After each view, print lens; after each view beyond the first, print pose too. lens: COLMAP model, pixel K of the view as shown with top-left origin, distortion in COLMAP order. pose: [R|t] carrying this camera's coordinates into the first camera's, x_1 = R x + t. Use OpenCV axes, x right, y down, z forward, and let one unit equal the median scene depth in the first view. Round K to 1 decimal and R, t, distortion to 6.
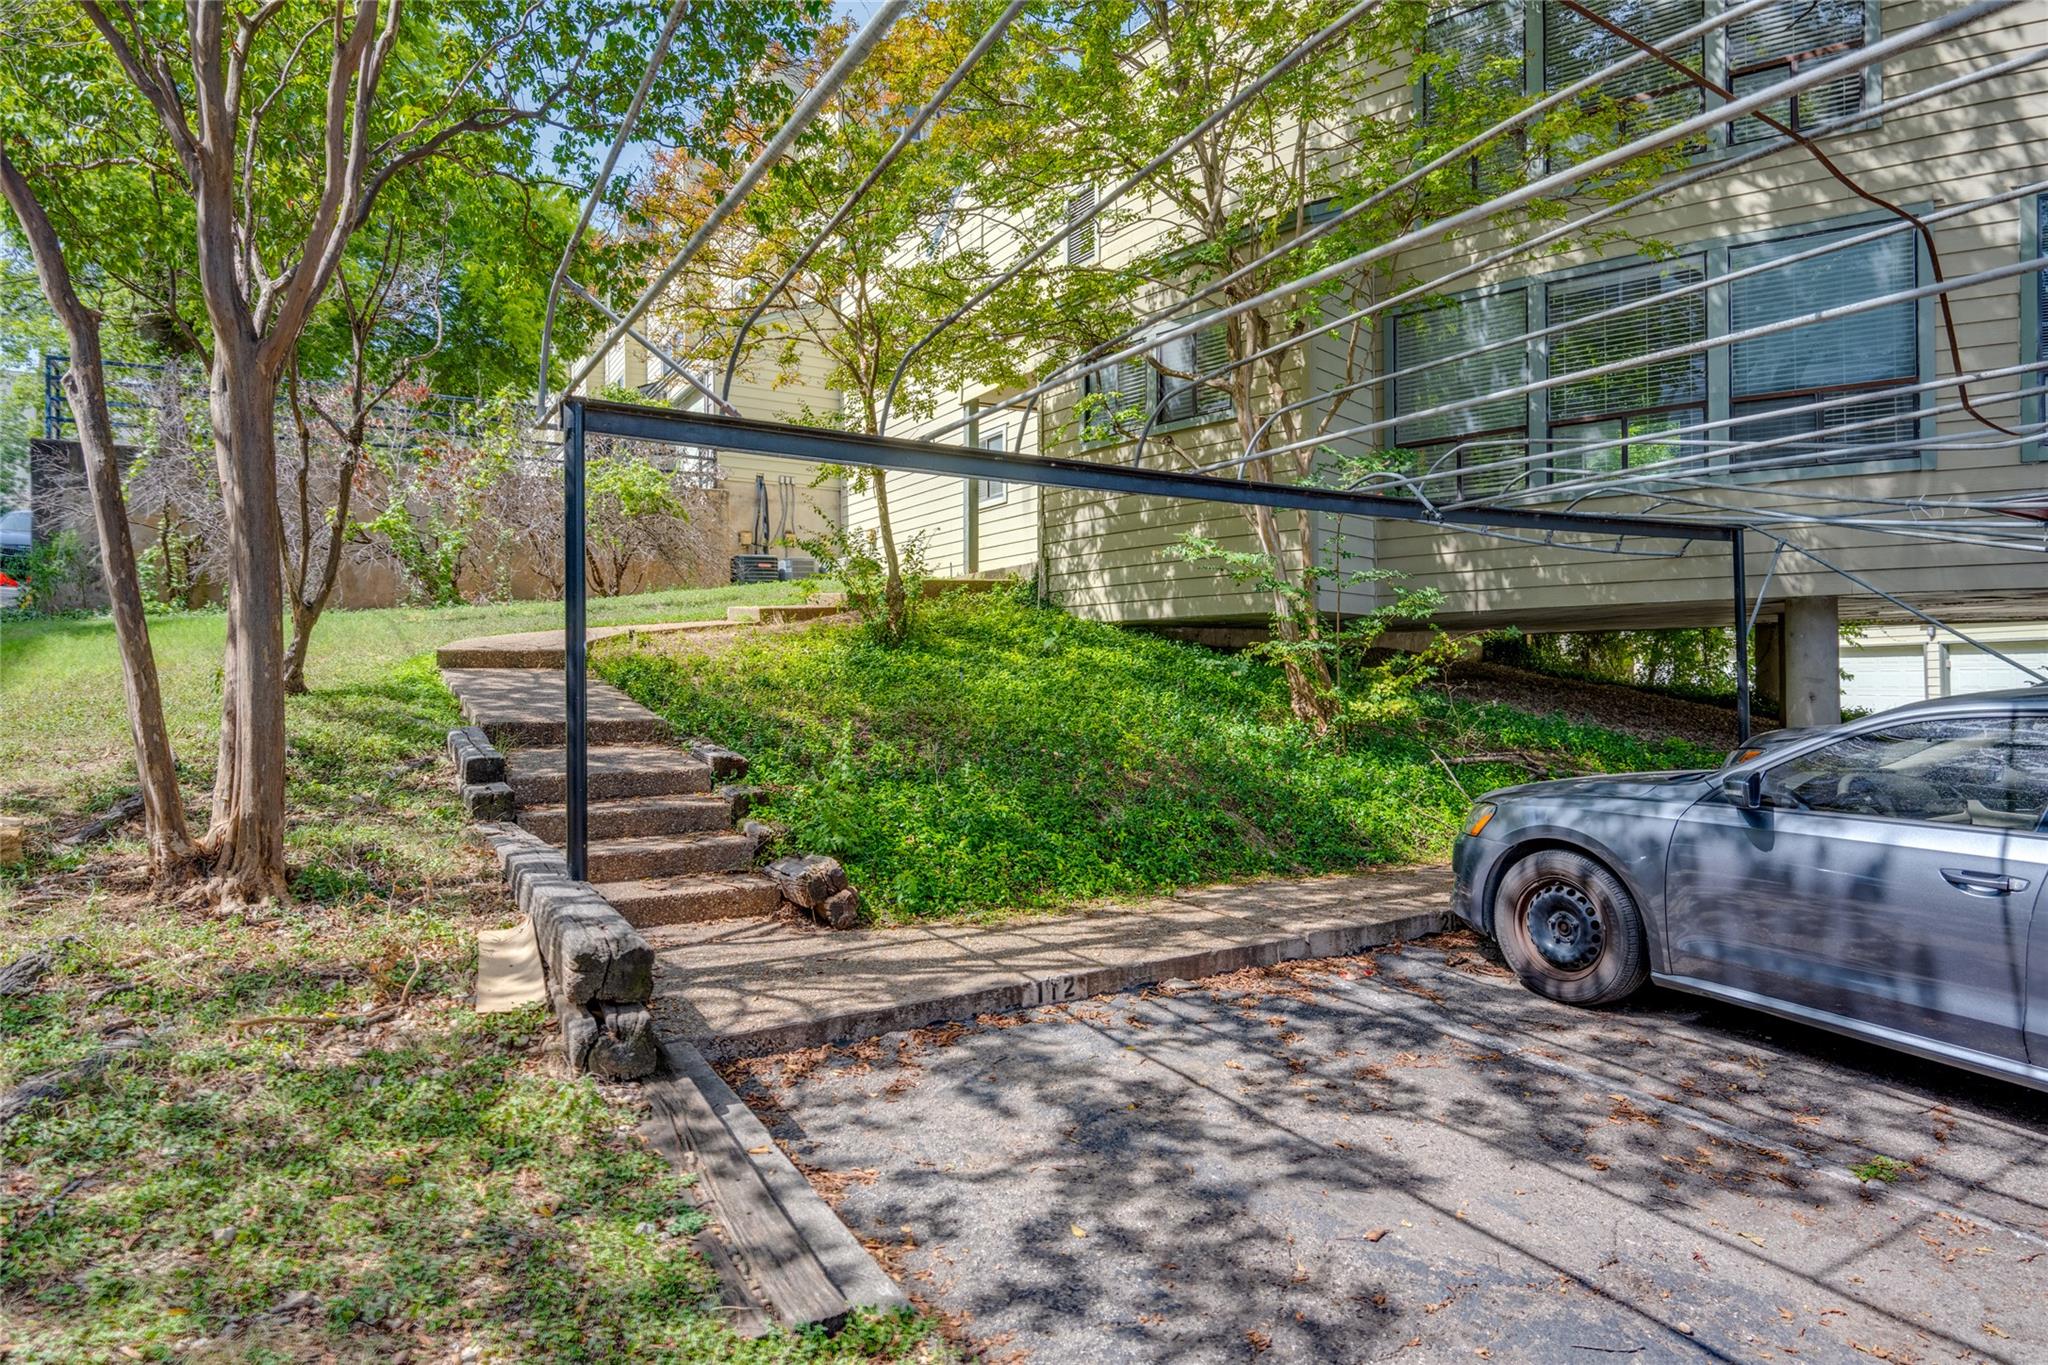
lens RADIAL K [[1106.3, 0, 1024.0], [0, 1106.3, 682.5], [0, 0, 1]] dist [-0.003339, -0.001251]
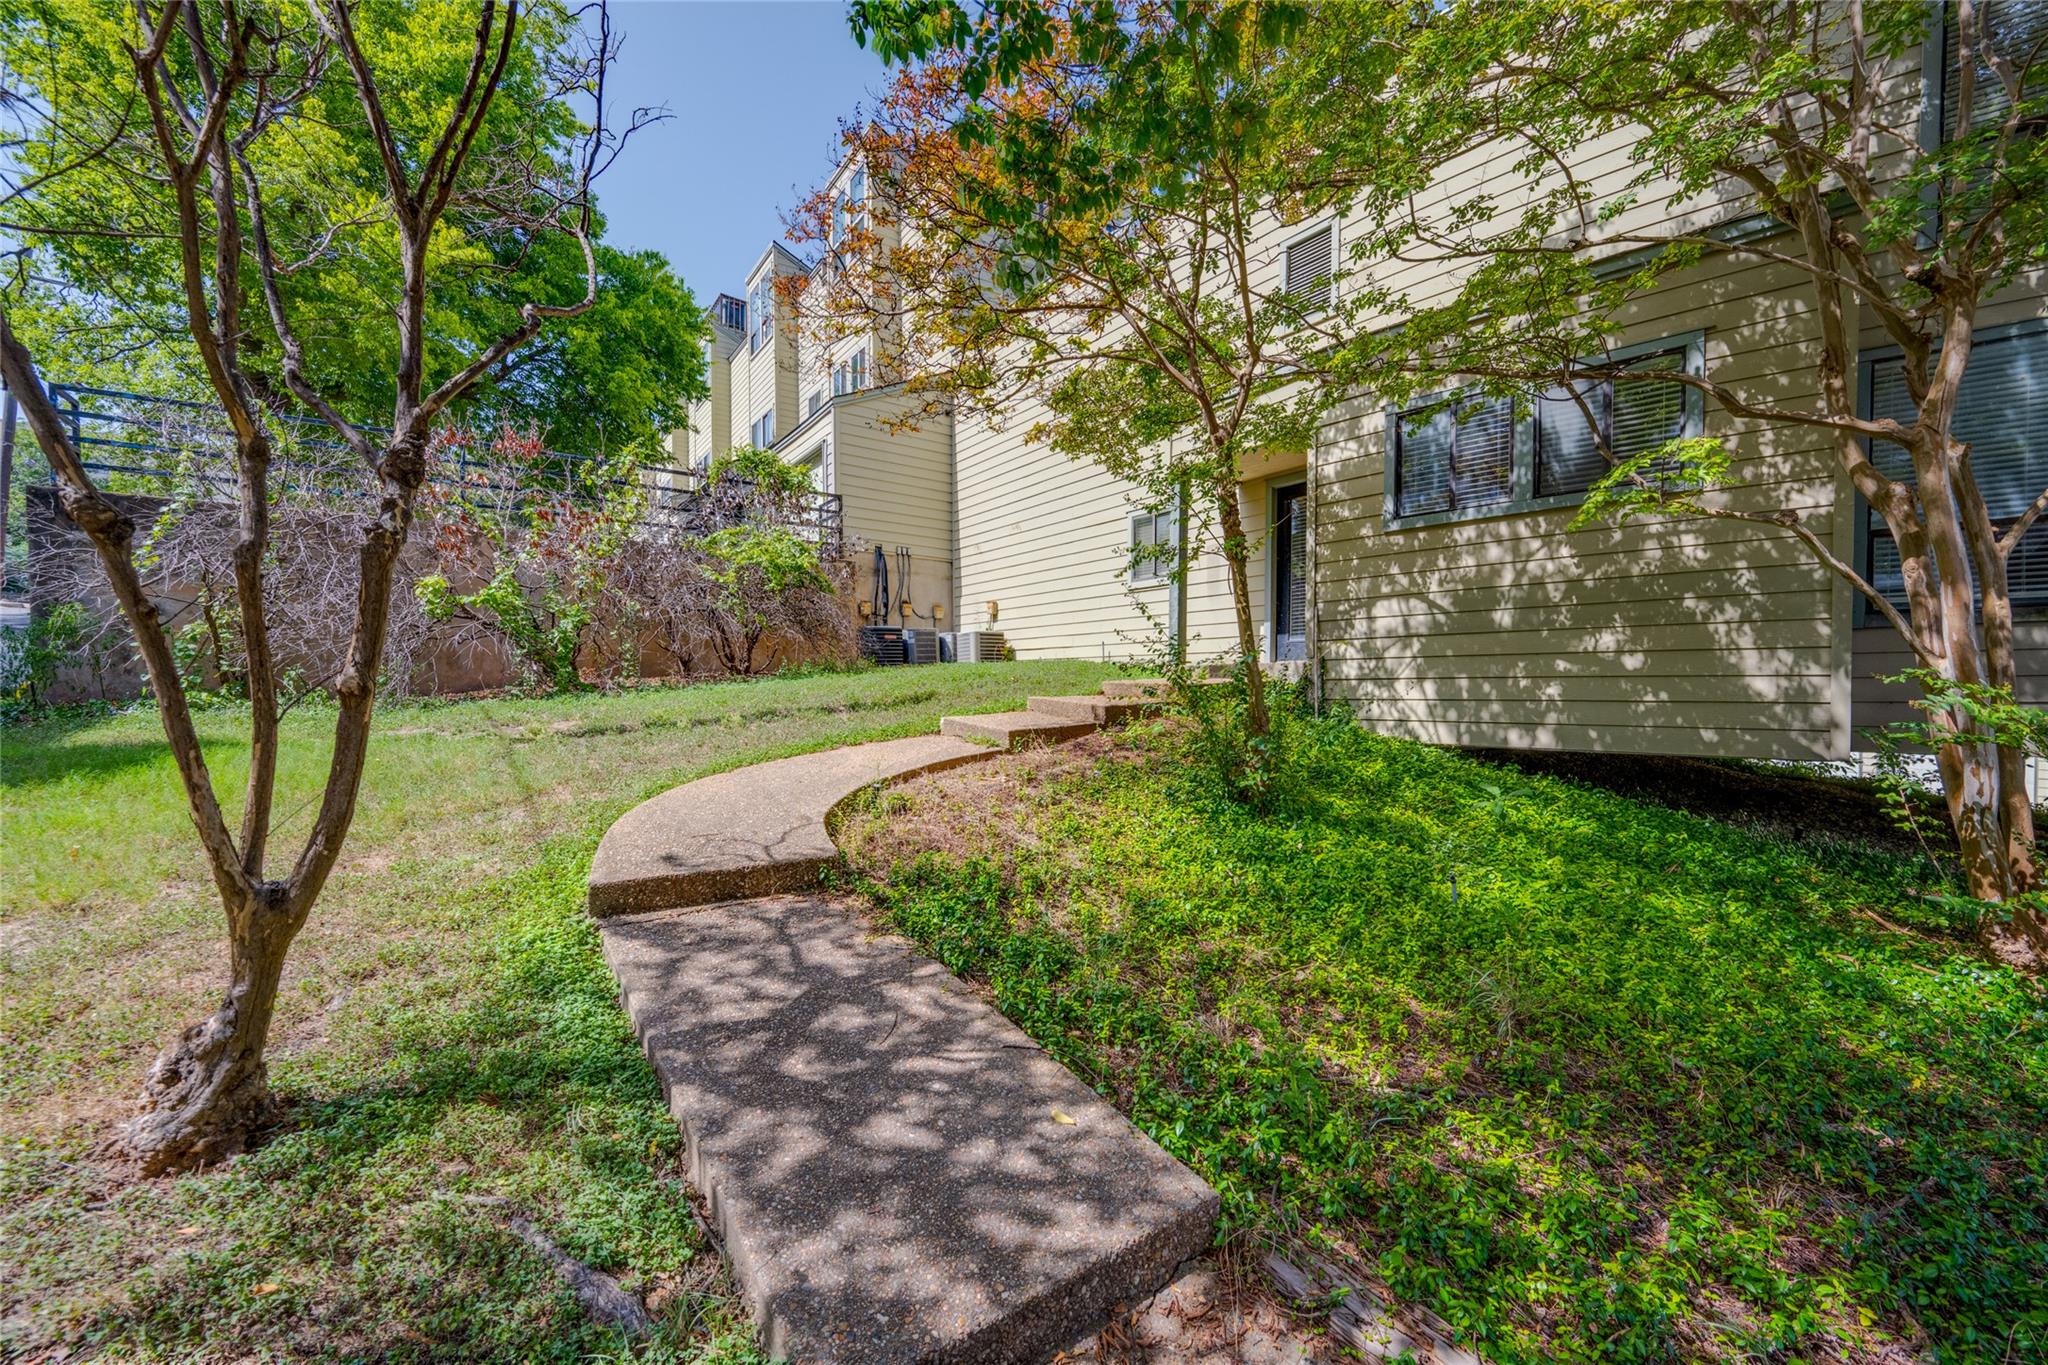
lens RADIAL K [[793.4, 0, 1032.6], [0, 793.4, 709.6], [0, 0, 1]] dist [0.000983, 0.000043]
pose [[0.997471, 0.003791, 0.070967, -0.245907], [-0.005244, 0.999780, 0.020301, -0.086752], [-0.070874, -0.020621, 0.997272, 0.430343]]
